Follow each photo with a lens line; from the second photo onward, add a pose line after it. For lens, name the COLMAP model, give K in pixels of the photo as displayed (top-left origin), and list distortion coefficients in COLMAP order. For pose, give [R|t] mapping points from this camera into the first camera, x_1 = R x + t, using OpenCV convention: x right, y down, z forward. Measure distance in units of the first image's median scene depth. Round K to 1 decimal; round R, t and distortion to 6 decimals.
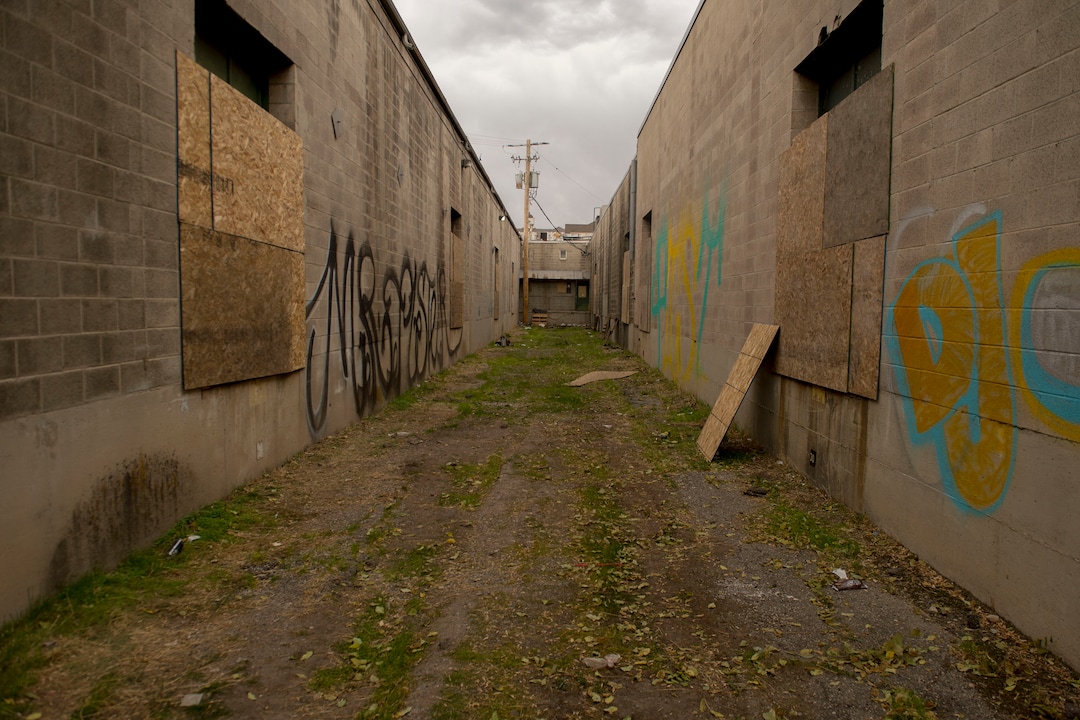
lens RADIAL K [[835.5, 0, 540.0], [0, 835.5, 360.0], [0, 0, 1]] dist [-0.048275, -0.004165]
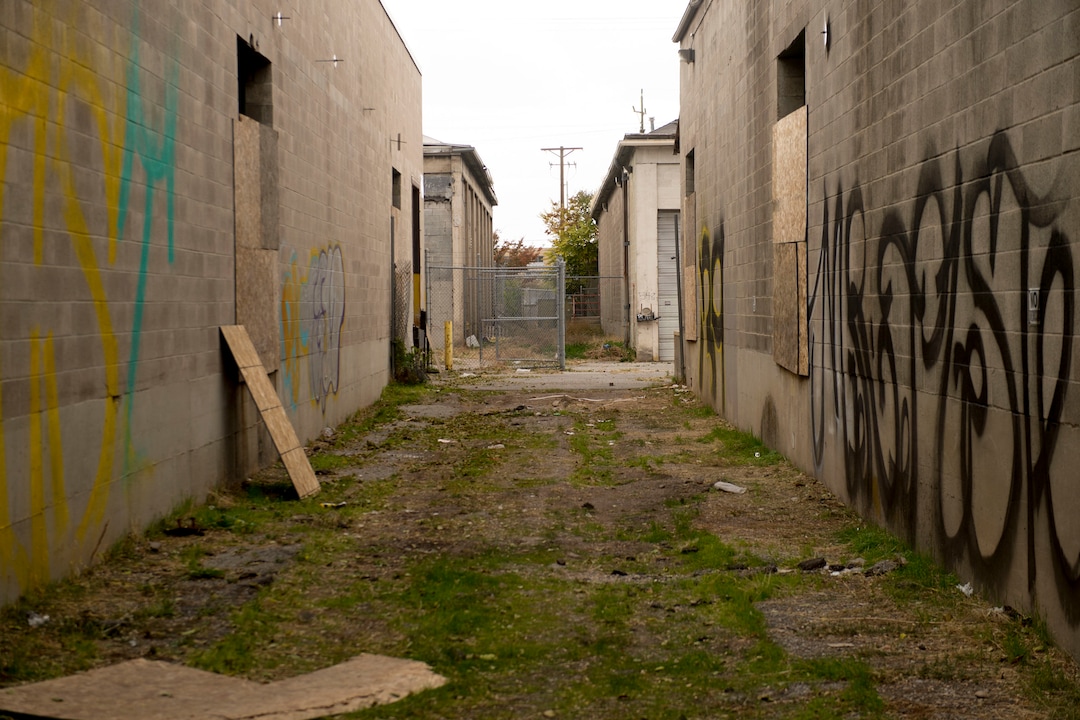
lens RADIAL K [[1911.9, 0, 540.0], [0, 1911.9, 360.0], [0, 0, 1]] dist [0.197756, 0.006571]
pose [[-0.999871, -0.001274, -0.016011, 0.011808], [-0.002824, 0.995266, 0.097149, -0.134496], [0.015812, 0.097181, -0.995141, 2.020350]]
